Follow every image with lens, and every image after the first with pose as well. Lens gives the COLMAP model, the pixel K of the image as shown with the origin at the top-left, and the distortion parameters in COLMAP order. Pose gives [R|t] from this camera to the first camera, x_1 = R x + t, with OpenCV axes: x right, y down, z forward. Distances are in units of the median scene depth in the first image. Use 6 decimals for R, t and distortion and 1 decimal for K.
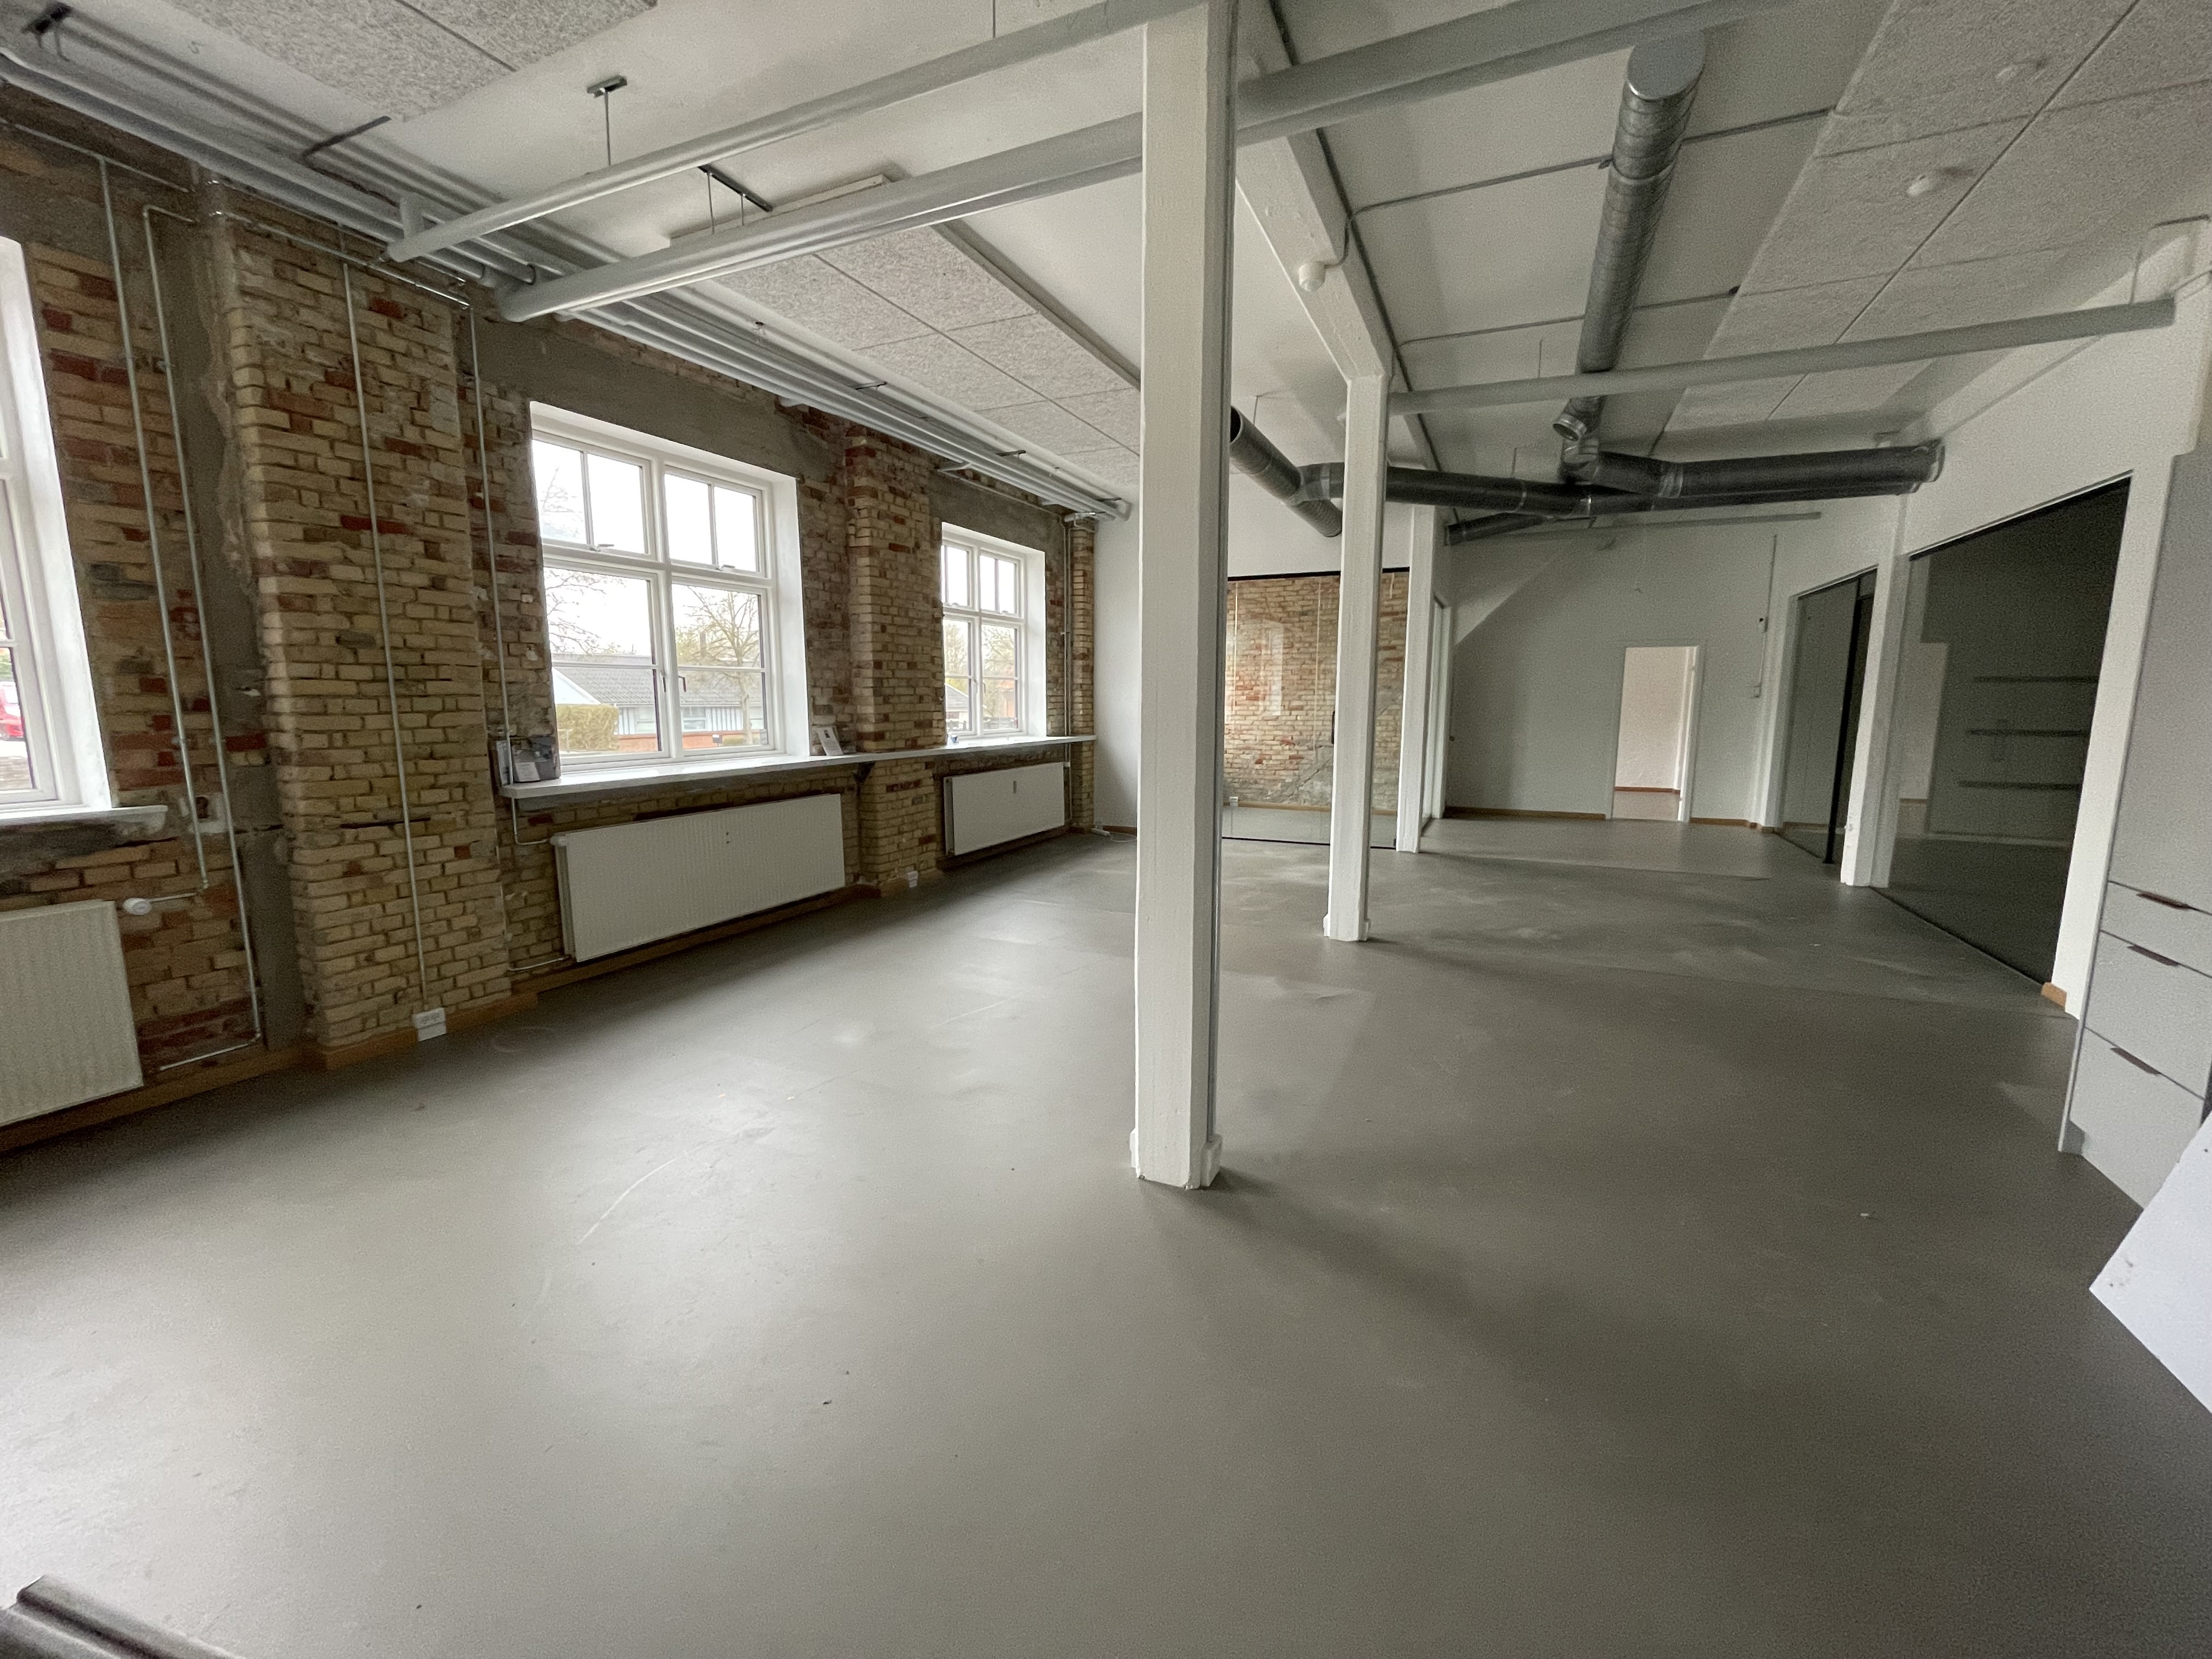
lens RADIAL K [[899.9, 0, 1114.9], [0, 899.9, 813.2], [0, 0, 1]] dist [0.001754, -0.000569]
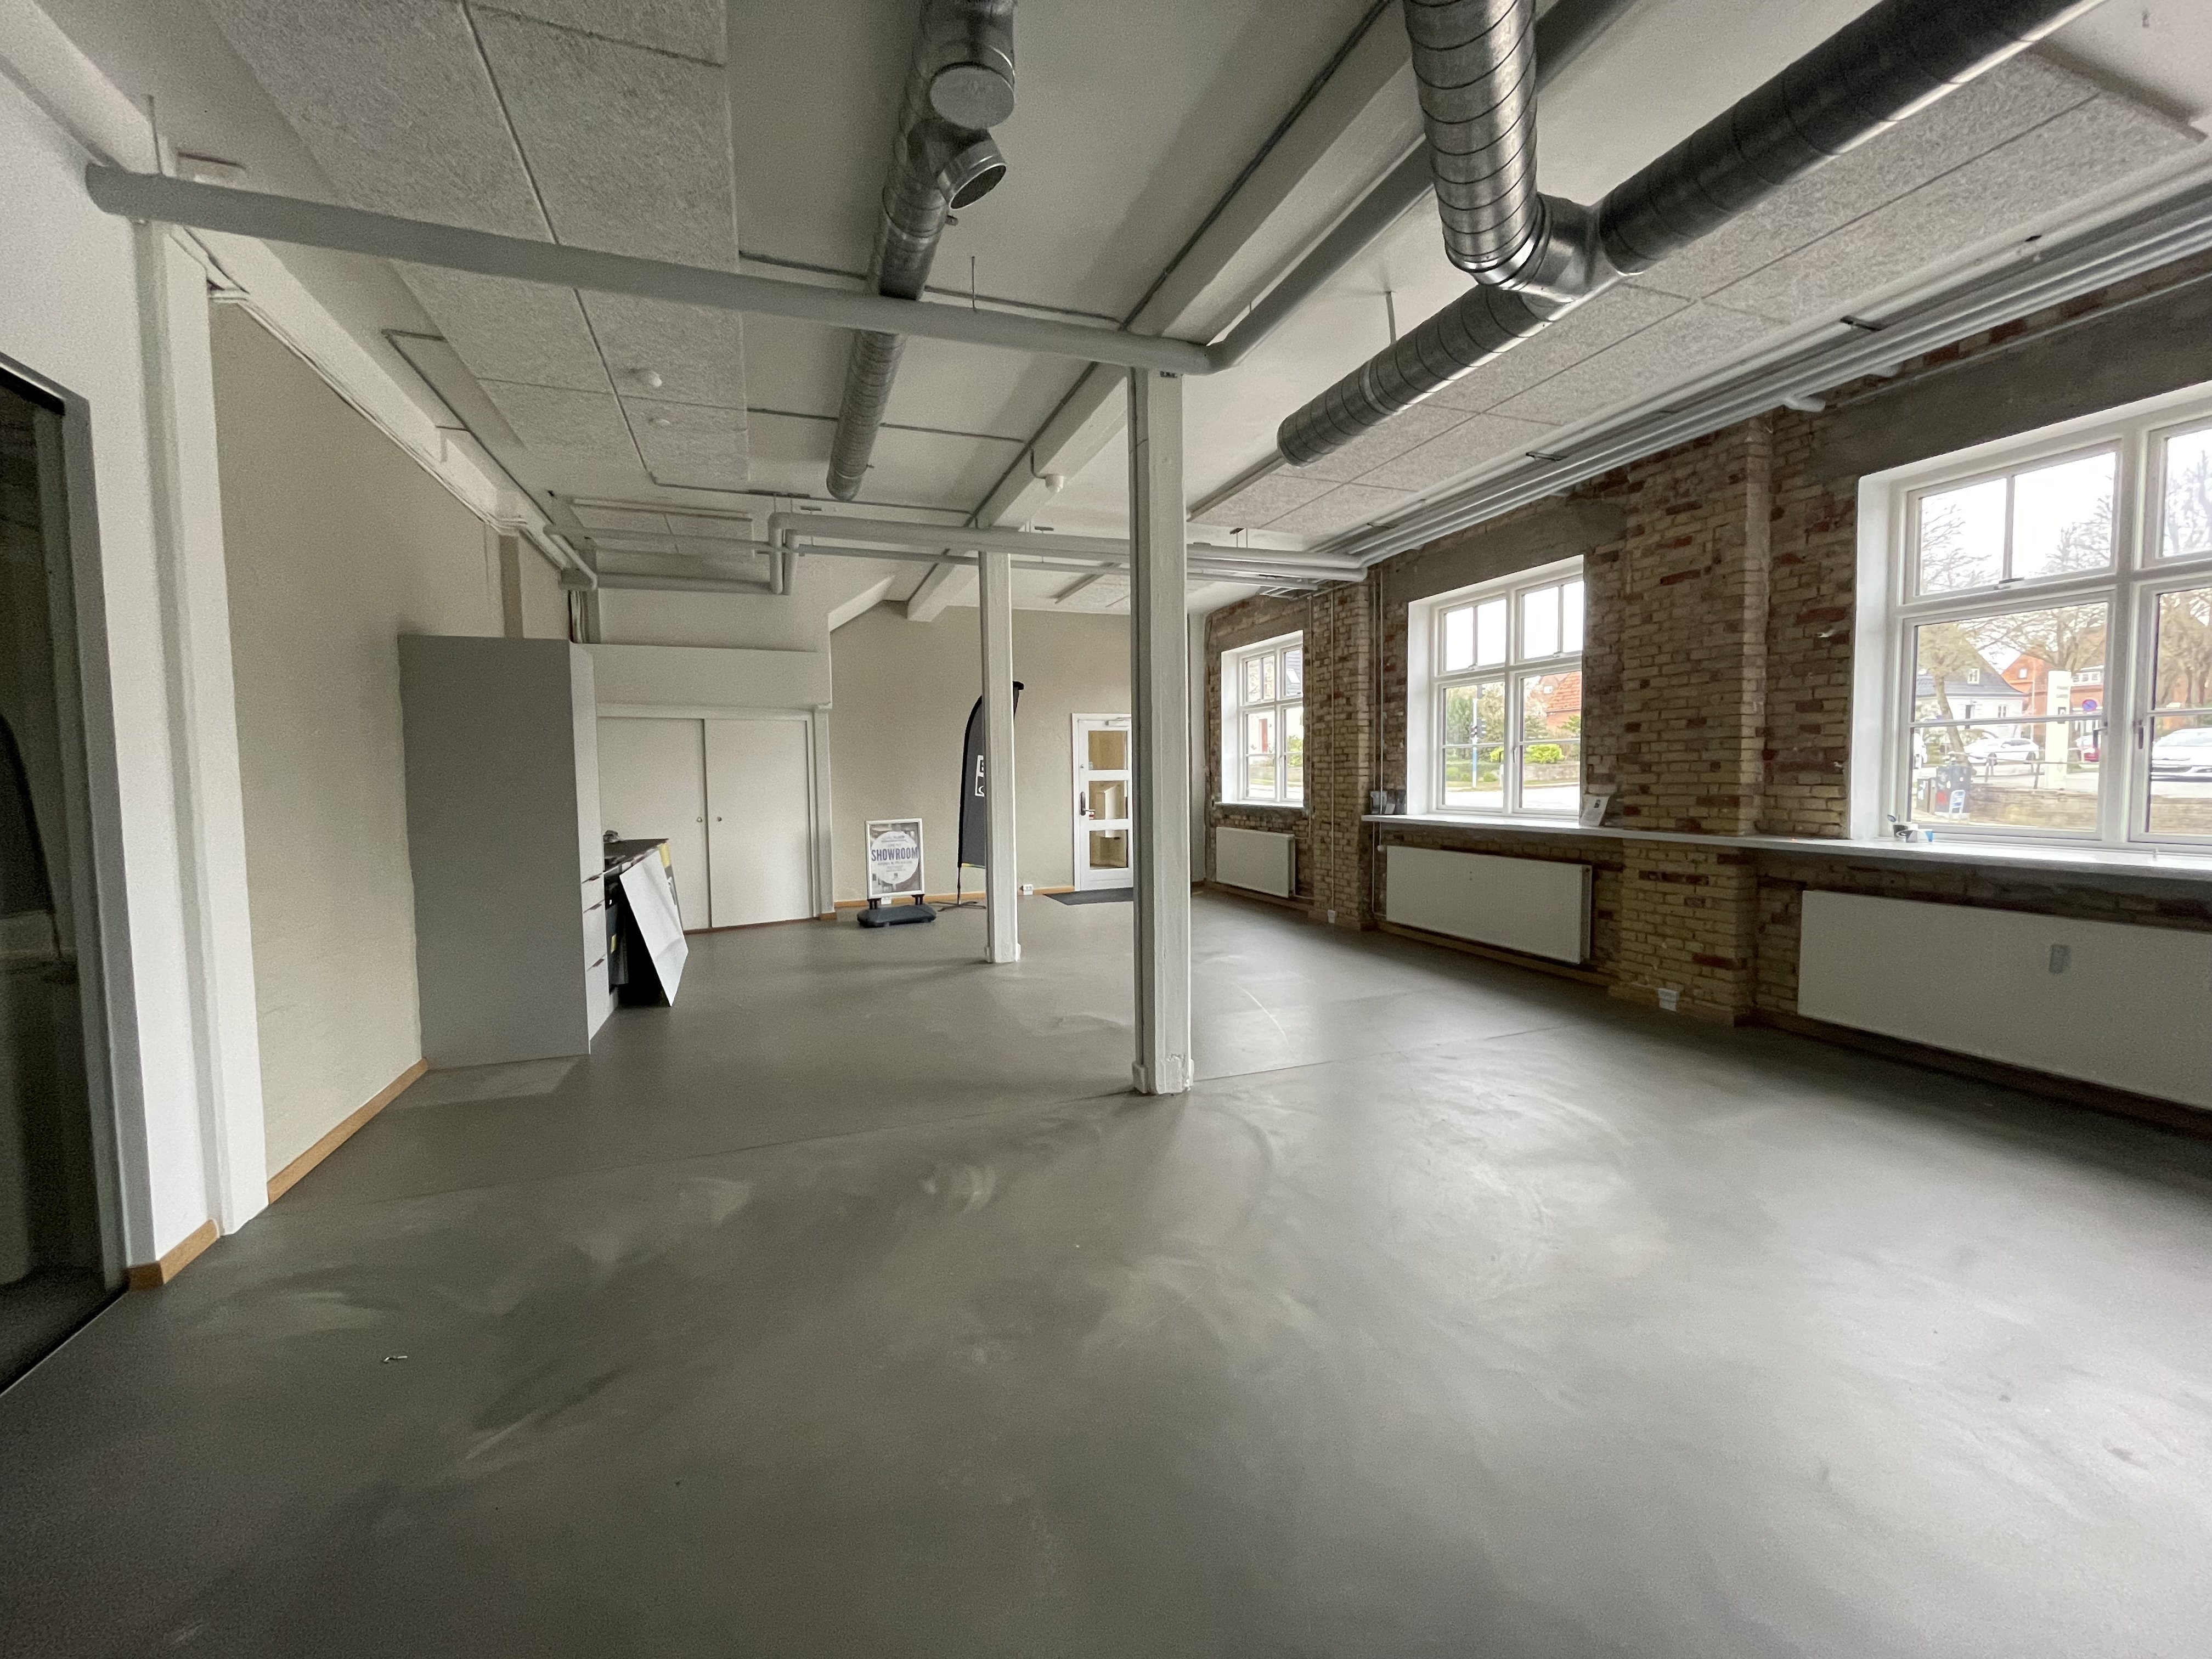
lens RADIAL K [[899.9, 0, 1109.9], [0, 899.9, 835.9], [0, 0, 1]] dist [0.001754, -0.000569]
pose [[-0.705671, 0.042776, -0.707248, 0.826570], [-0.094628, 0.983544, 0.153904, -0.174659], [0.702193, 0.175531, -0.690010, 1.488312]]
